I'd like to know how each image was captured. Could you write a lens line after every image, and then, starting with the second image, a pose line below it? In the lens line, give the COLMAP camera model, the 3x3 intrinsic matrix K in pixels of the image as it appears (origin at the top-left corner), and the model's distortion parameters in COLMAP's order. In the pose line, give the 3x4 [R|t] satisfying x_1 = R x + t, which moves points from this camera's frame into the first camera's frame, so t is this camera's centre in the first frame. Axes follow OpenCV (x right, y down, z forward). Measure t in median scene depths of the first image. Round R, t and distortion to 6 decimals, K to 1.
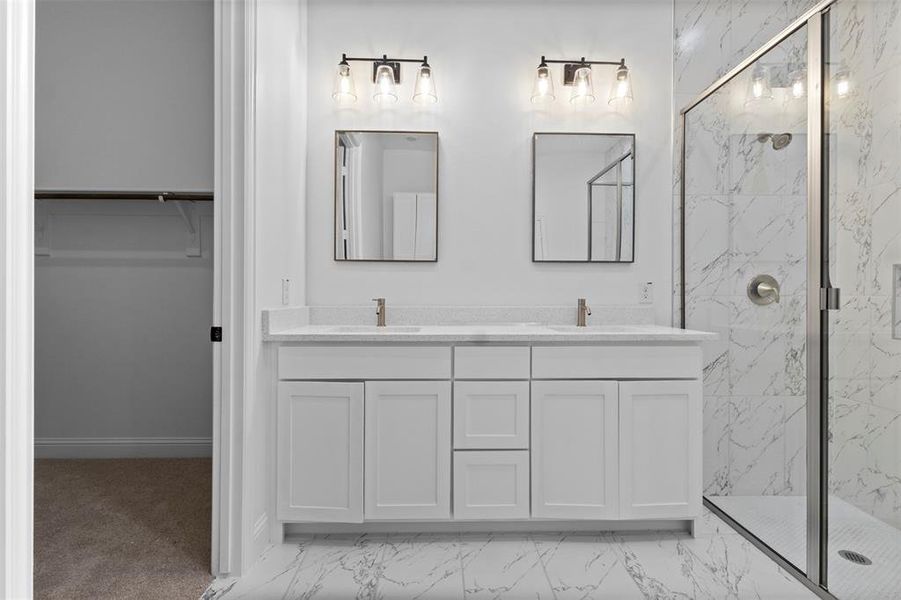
lens RADIAL K [[417.2, 0, 448.3], [0, 417.2, 299.8], [0, 0, 1]] dist [-0.000133, 0.001453]
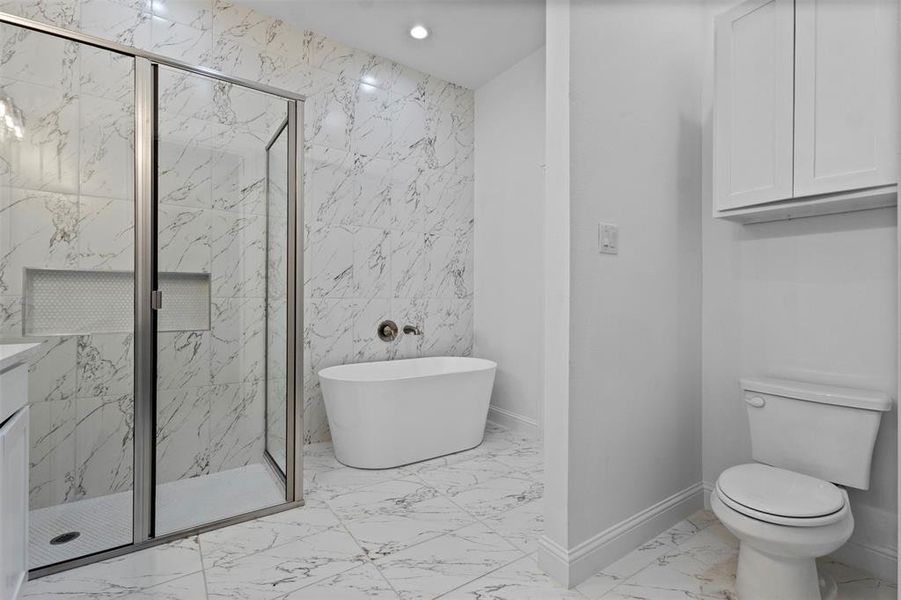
lens RADIAL K [[417.2, 0, 447.8], [0, 417.2, 298.6], [0, 0, 1]] dist [-0.000133, 0.001453]
pose [[-0.553165, -0.005678, 0.833052, -0.374099], [-0.002491, 0.999984, 0.005162, -0.010122], [-0.833068, 0.000780, -0.553170, 0.609530]]
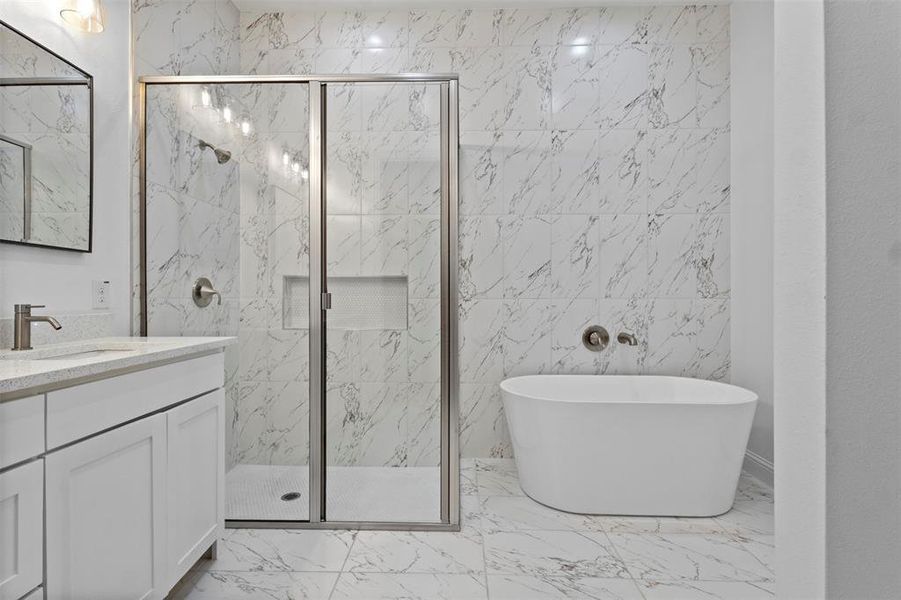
lens RADIAL K [[417.2, 0, 449.5], [0, 417.2, 297.0], [0, 0, 1]] dist [-0.000133, 0.001453]
pose [[0.044231, 0.000117, 0.999021, -0.254201], [0.004425, 0.999990, -0.000314, -0.009368], [-0.999012, 0.004435, 0.044230, 0.345891]]
